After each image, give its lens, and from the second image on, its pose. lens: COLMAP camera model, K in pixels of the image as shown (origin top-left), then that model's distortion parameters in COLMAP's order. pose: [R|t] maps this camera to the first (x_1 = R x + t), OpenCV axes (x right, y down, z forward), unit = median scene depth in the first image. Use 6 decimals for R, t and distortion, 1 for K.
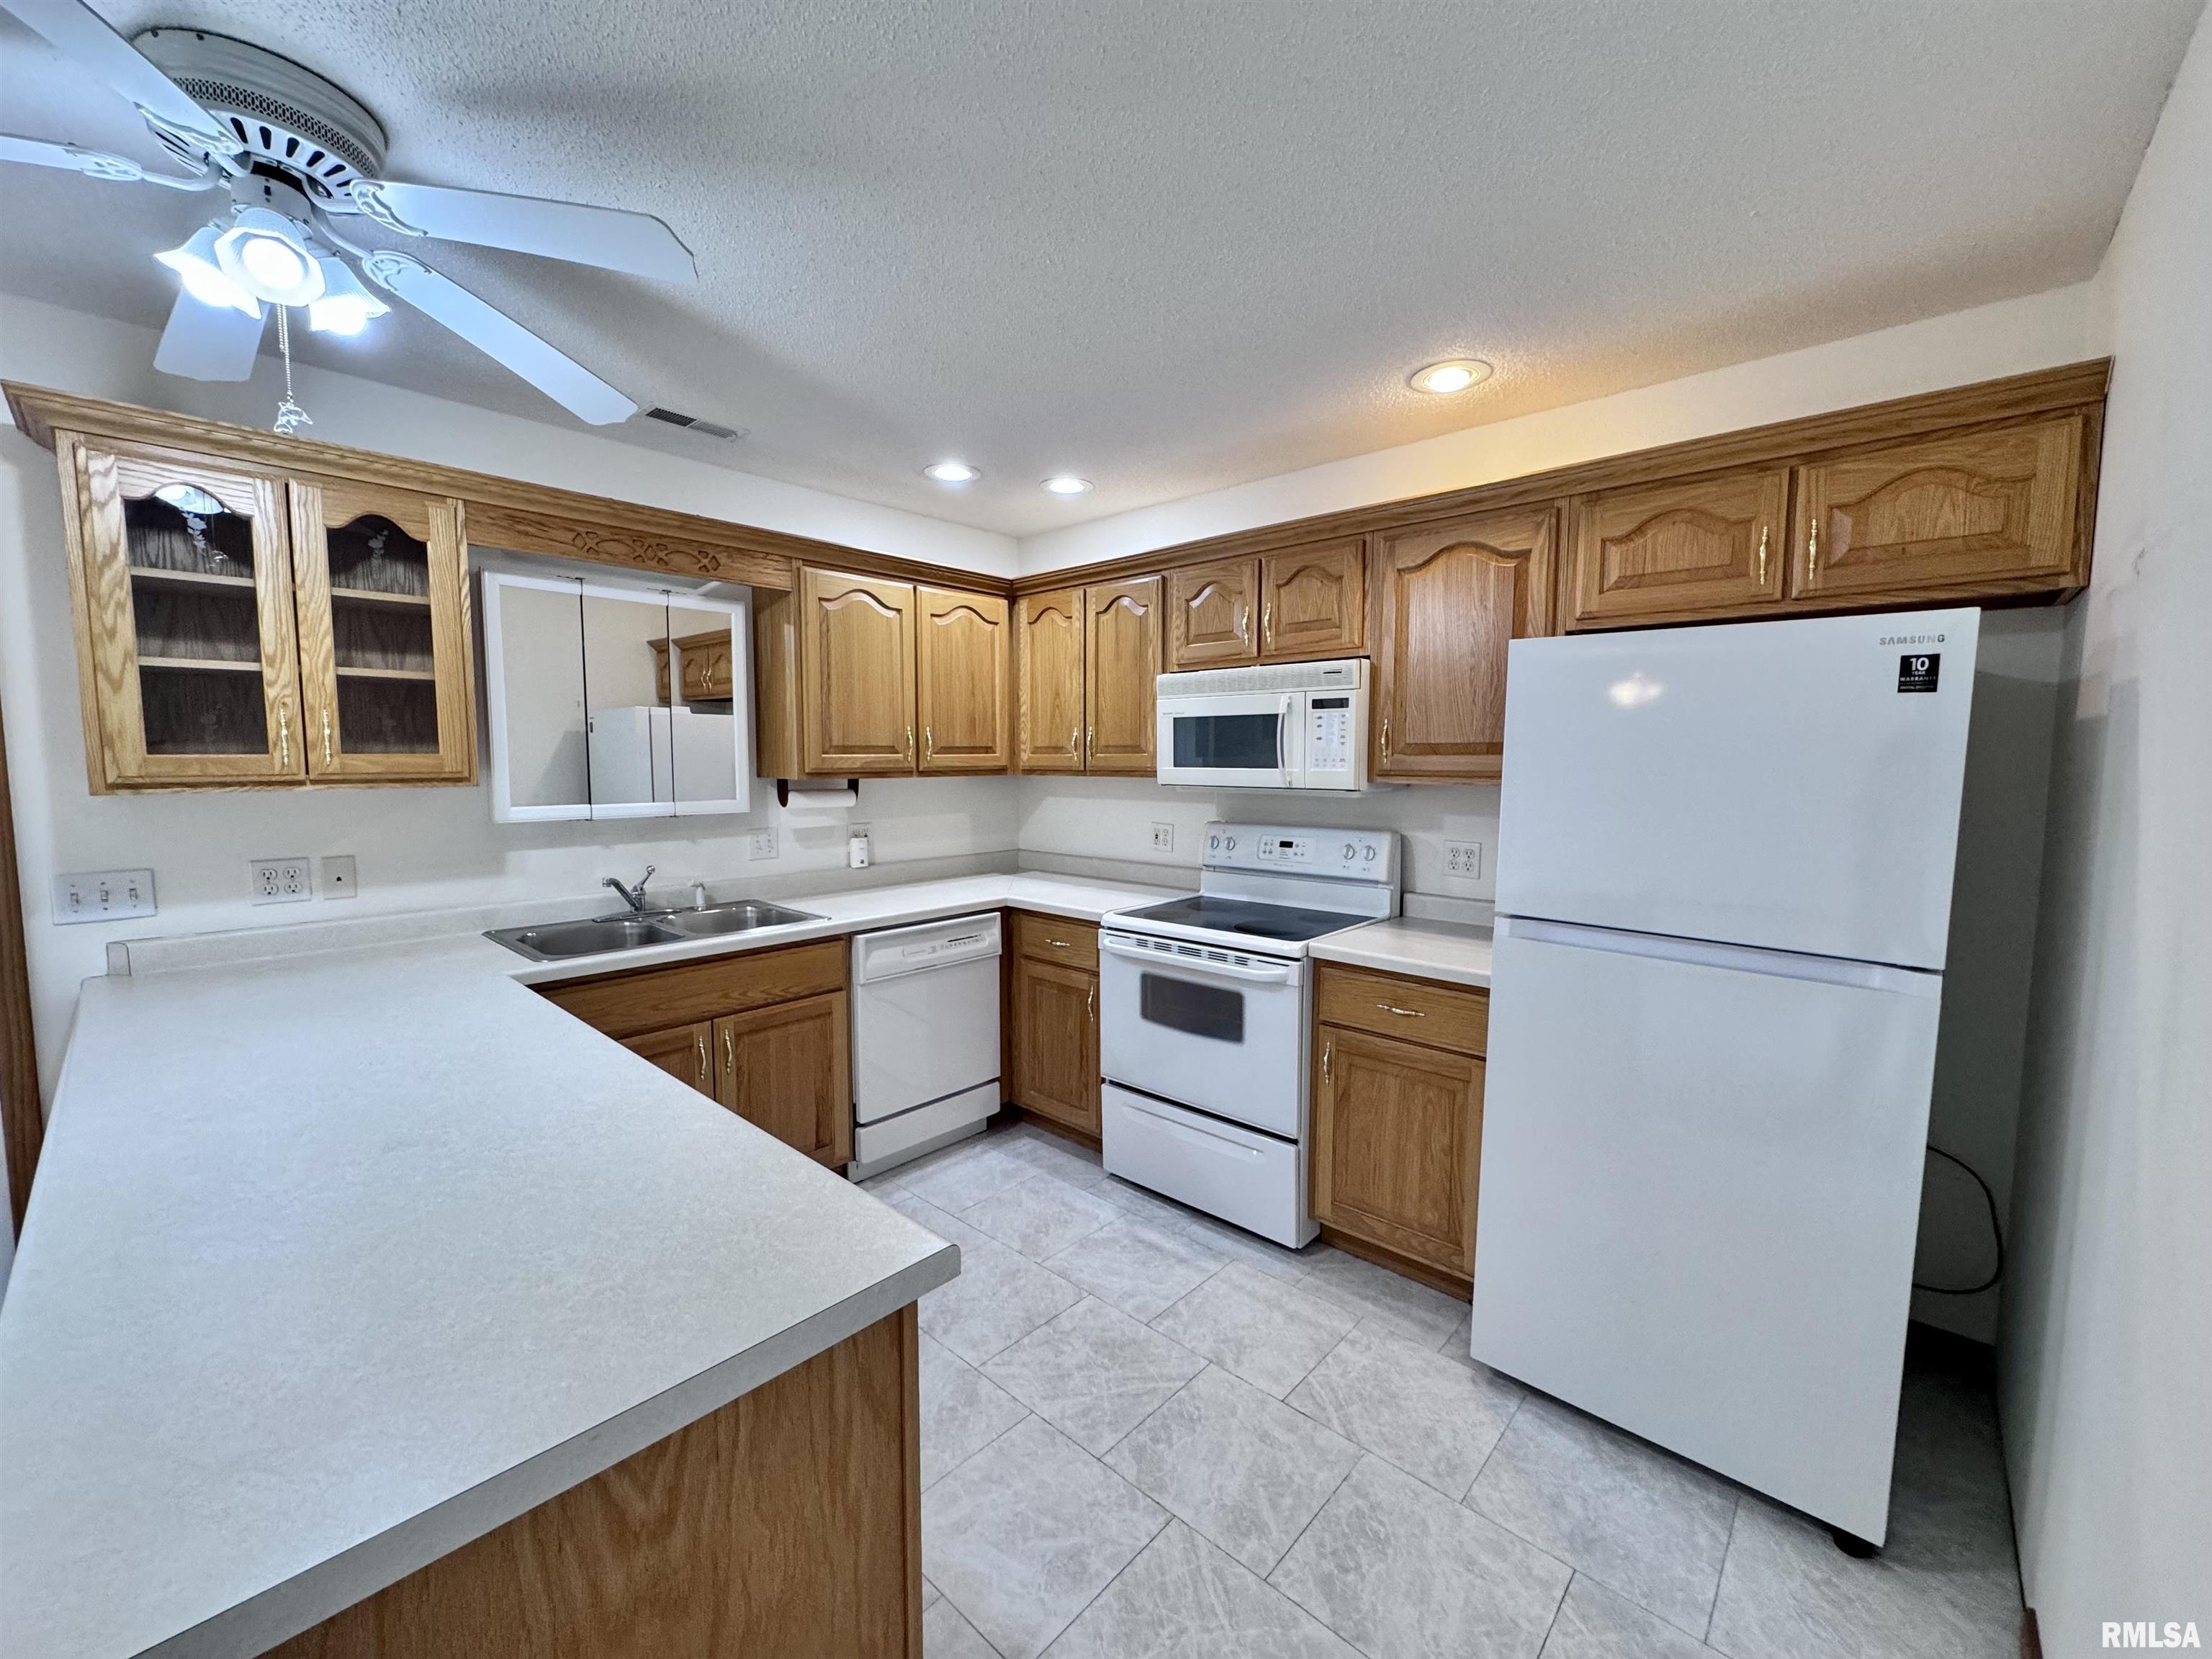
lens RADIAL K [[880.7, 0, 1106.0], [0, 880.7, 829.5], [0, 0, 1]] dist [-0.001988, 0.000253]
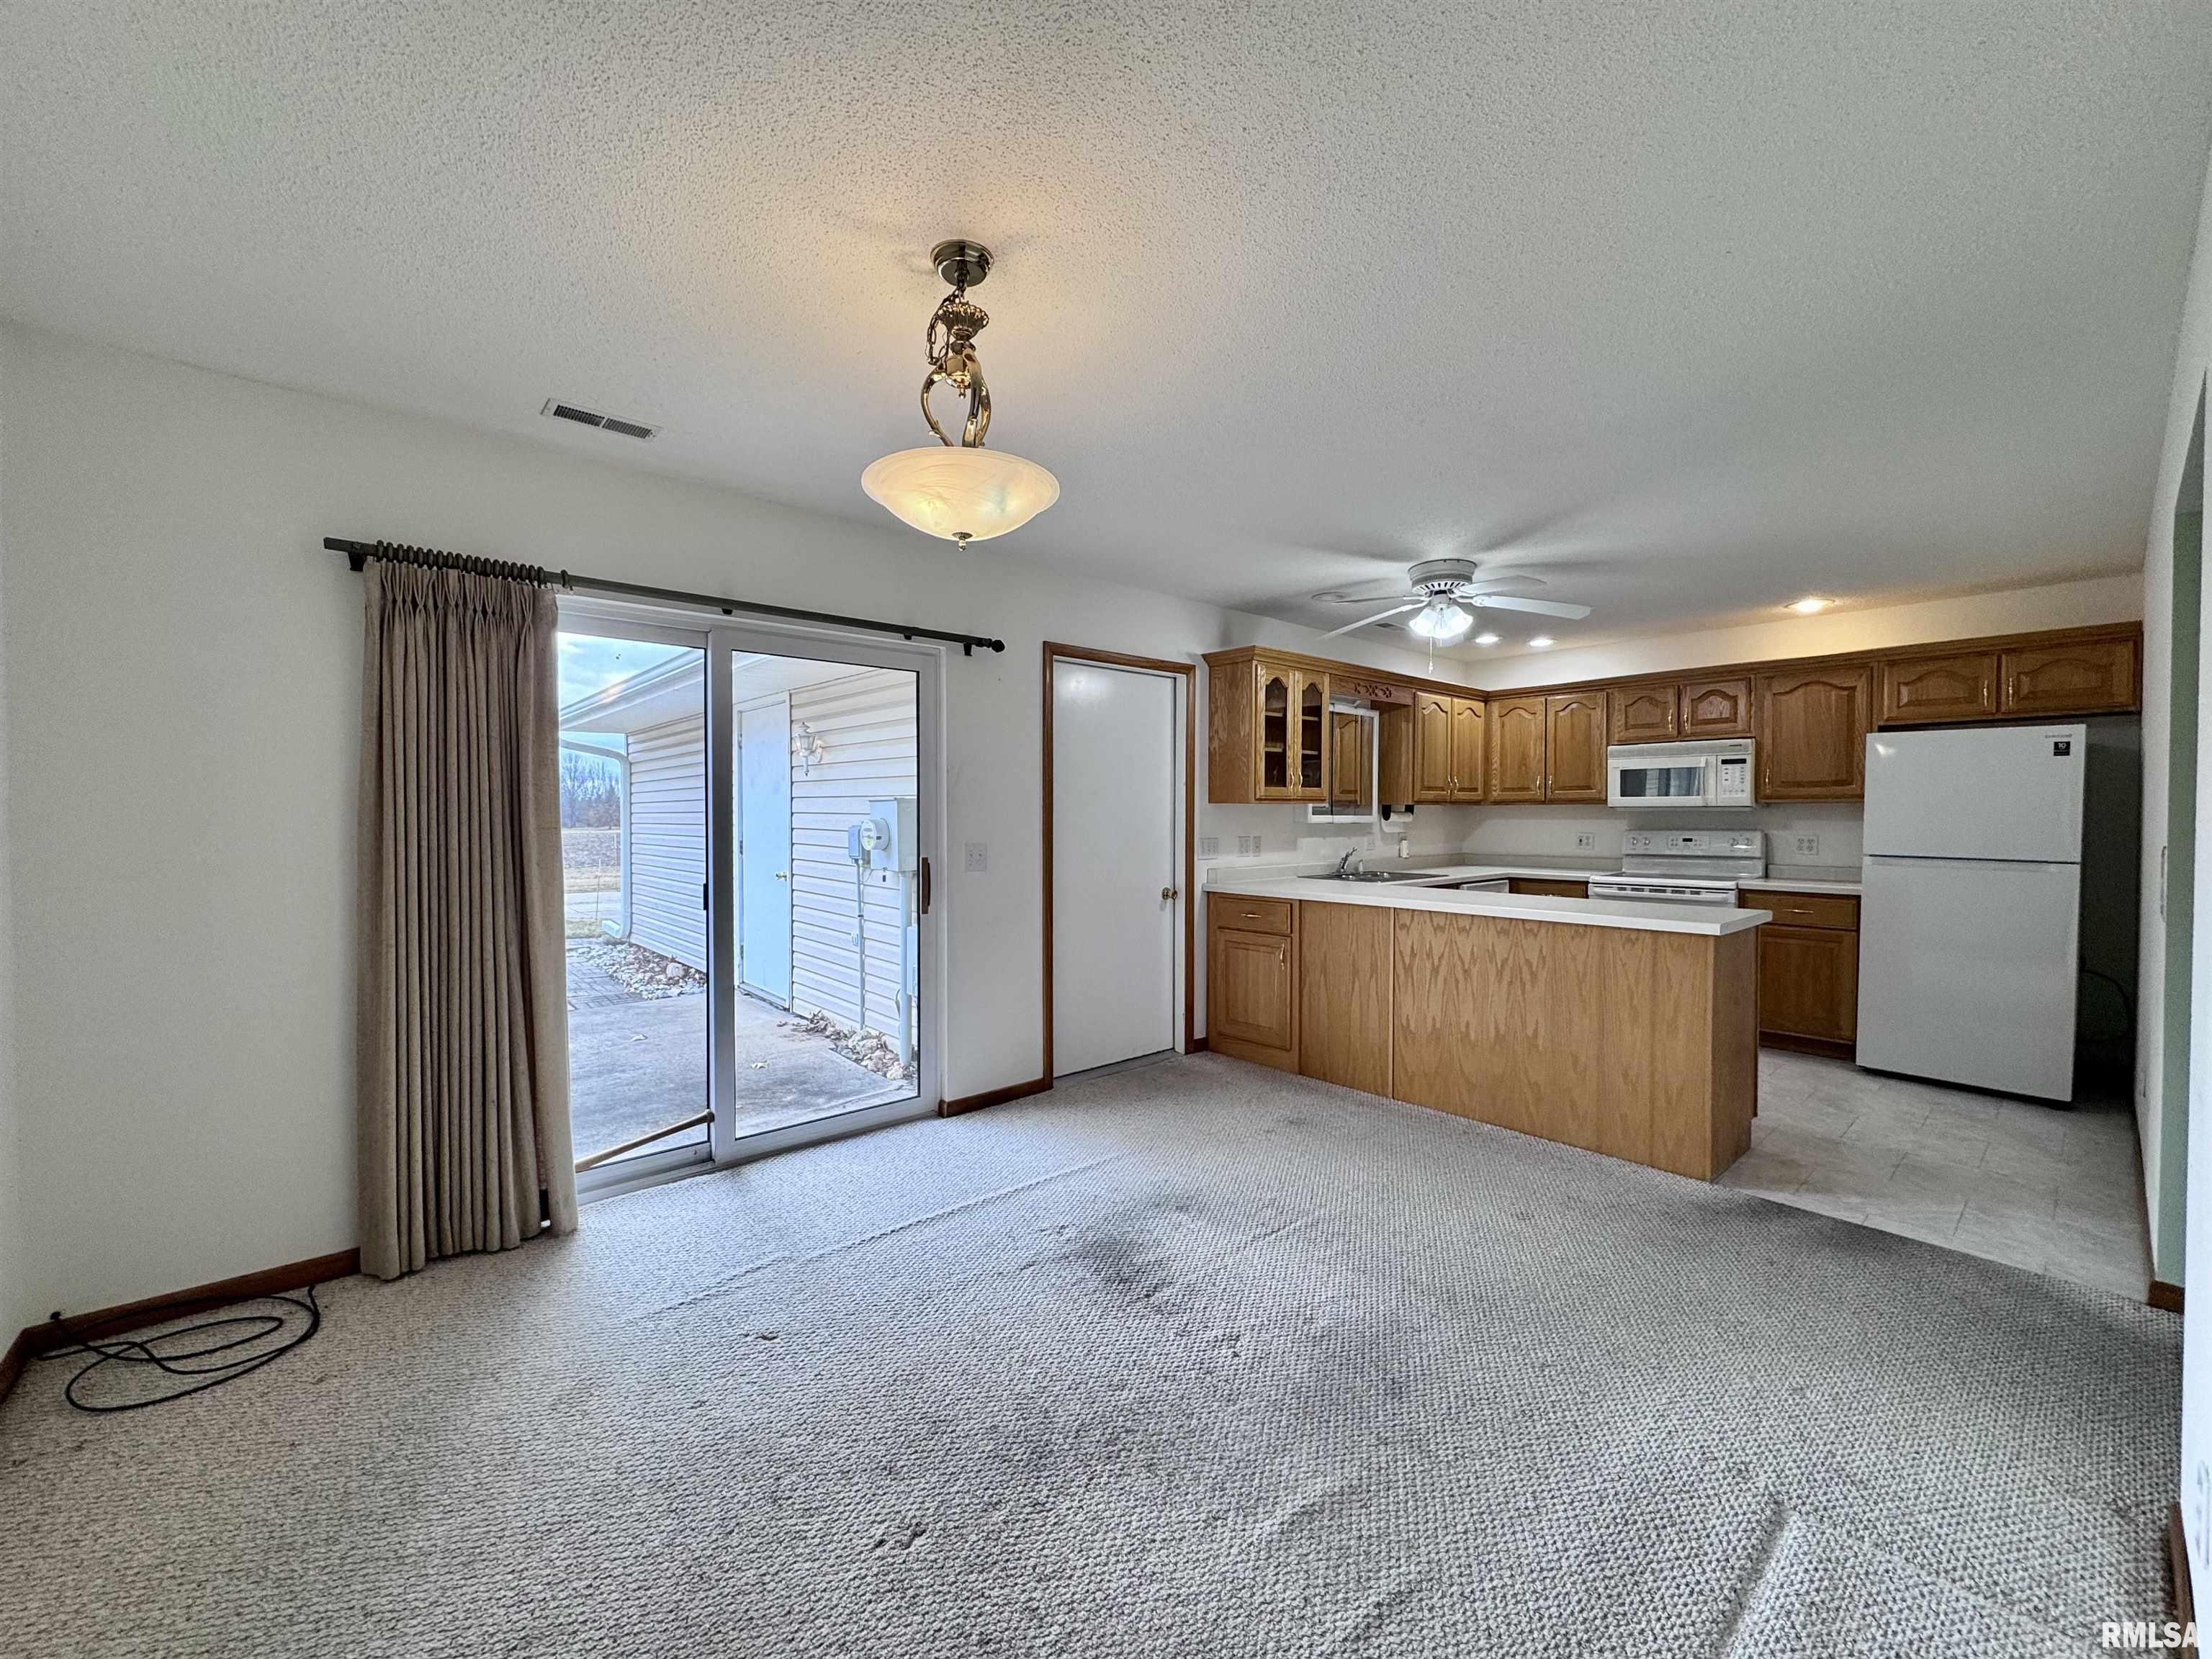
lens RADIAL K [[885.8, 0, 1106.0], [0, 885.8, 829.5], [0, 0, 1]] dist [-0.001154, 0.000245]
pose [[0.993770, -0.000097, -0.111453, -0.915772], [-0.007229, 0.997838, -0.065325, 0.145108], [0.111218, 0.065724, 0.991620, -1.088119]]
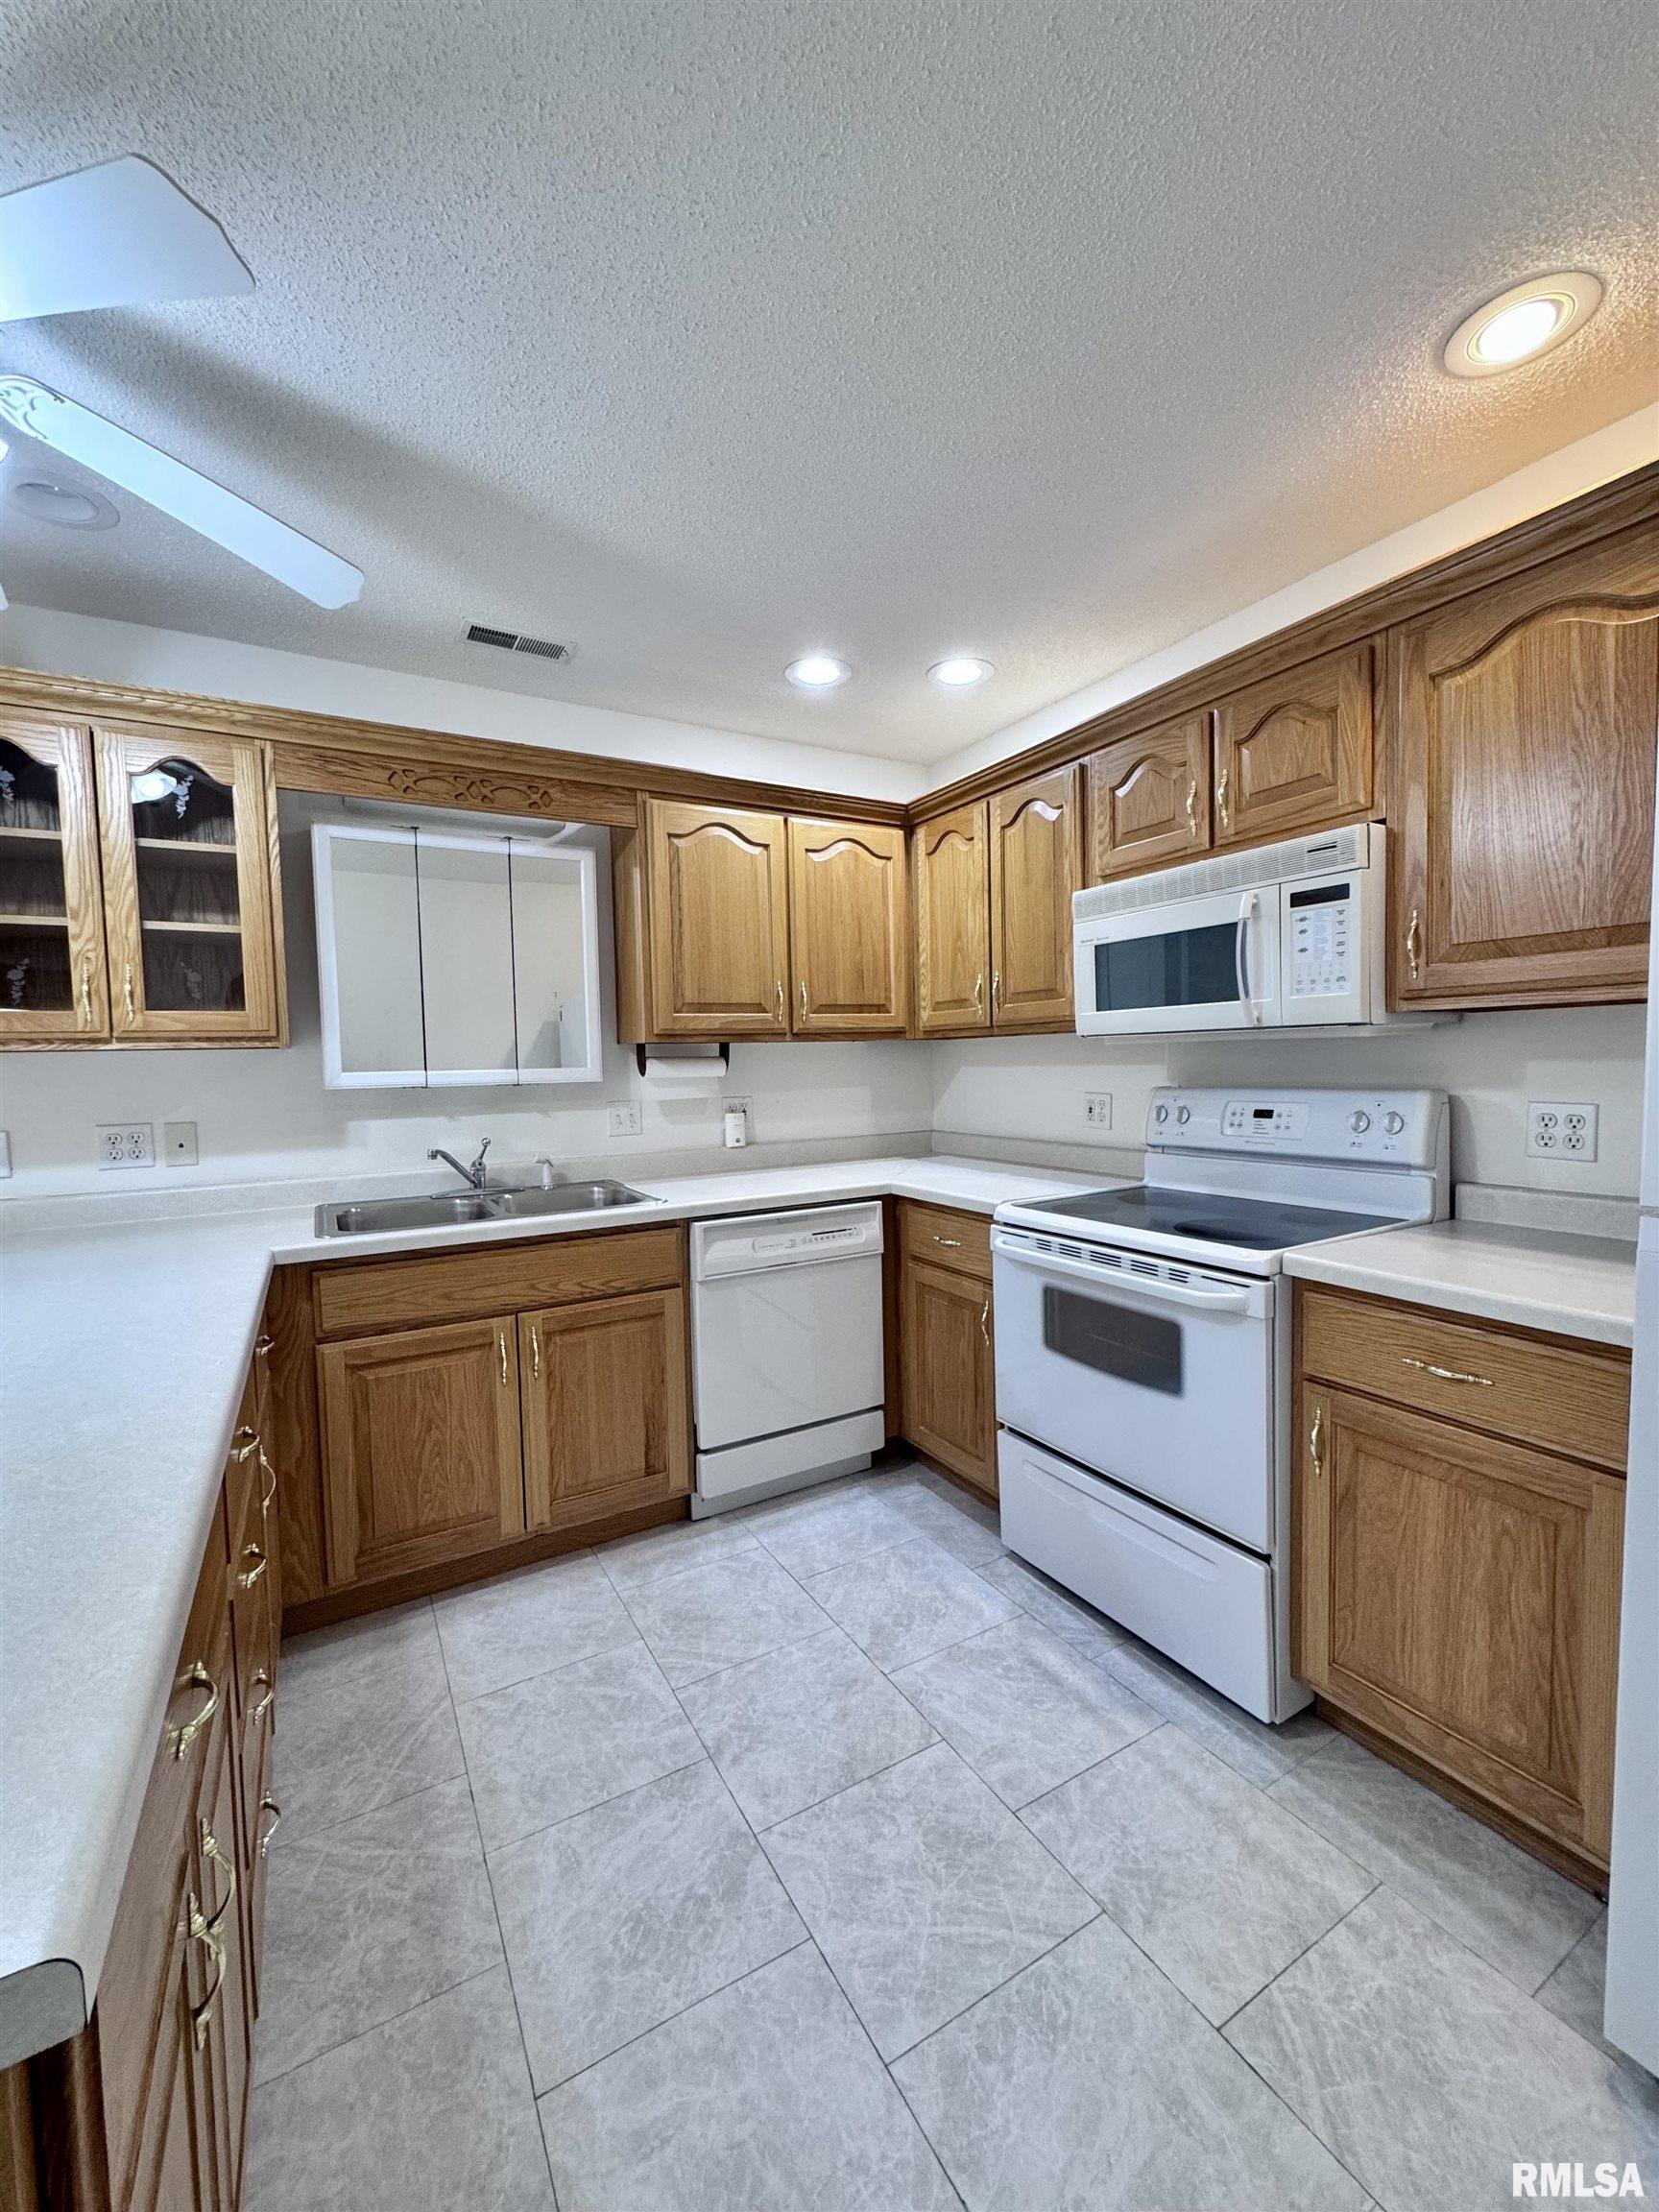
lens RADIAL K [[880.7, 0, 831.2], [0, 880.7, 1103.7], [0, 0, 1]] dist [-0.001988, 0.000253]
pose [[0.953333, -0.009238, -0.301779, 0.103947], [0.000239, 0.999555, -0.029843, 0.035631], [0.301921, 0.028378, 0.952911, 0.260925]]
